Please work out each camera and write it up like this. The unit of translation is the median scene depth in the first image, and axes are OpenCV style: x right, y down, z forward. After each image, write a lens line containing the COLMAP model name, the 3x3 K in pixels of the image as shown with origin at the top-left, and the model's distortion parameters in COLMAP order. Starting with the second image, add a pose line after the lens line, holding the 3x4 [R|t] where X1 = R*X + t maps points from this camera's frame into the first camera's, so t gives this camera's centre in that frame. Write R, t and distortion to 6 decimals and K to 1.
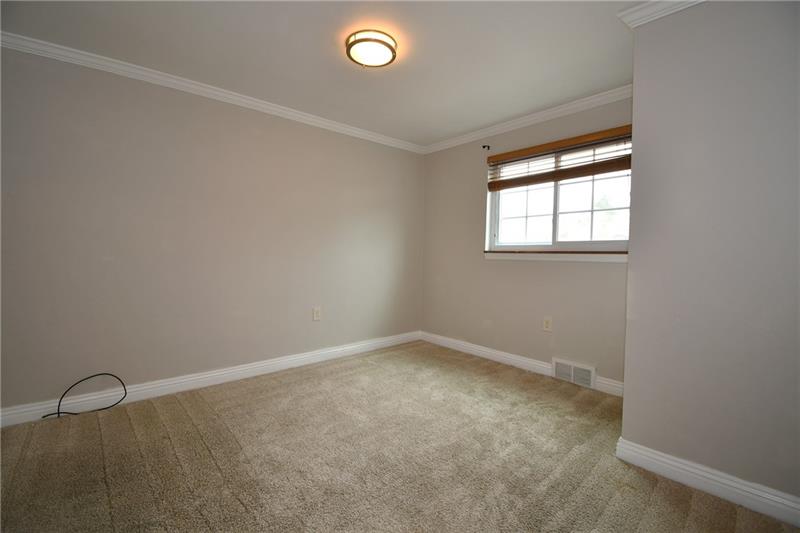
lens RADIAL K [[351.2, 0, 397.8], [0, 351.2, 263.6], [0, 0, 1]] dist [0.020848, -0.024578]
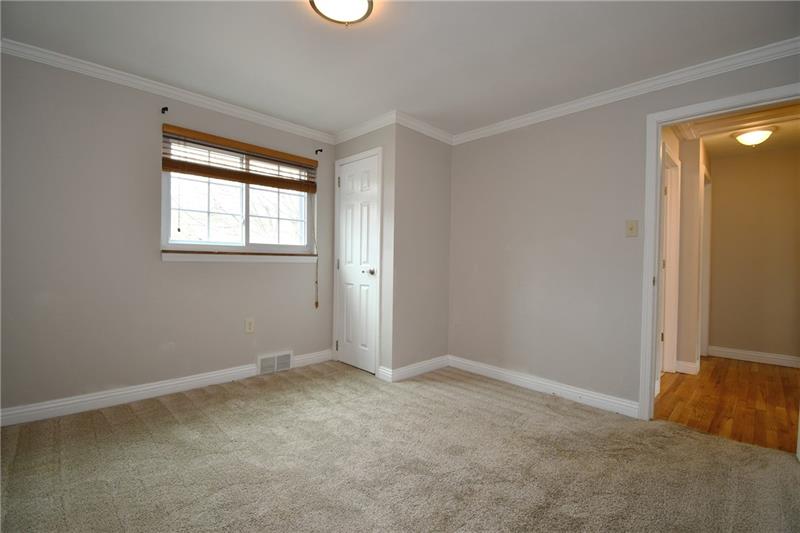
lens RADIAL K [[351.2, 0, 397.8], [0, 351.2, 263.6], [0, 0, 1]] dist [0.020848, -0.024578]
pose [[-0.051462, -0.016231, 0.998543, -0.593070], [0.015810, 0.999729, 0.017065, -0.014274], [-0.998550, 0.016665, -0.051191, 0.632469]]
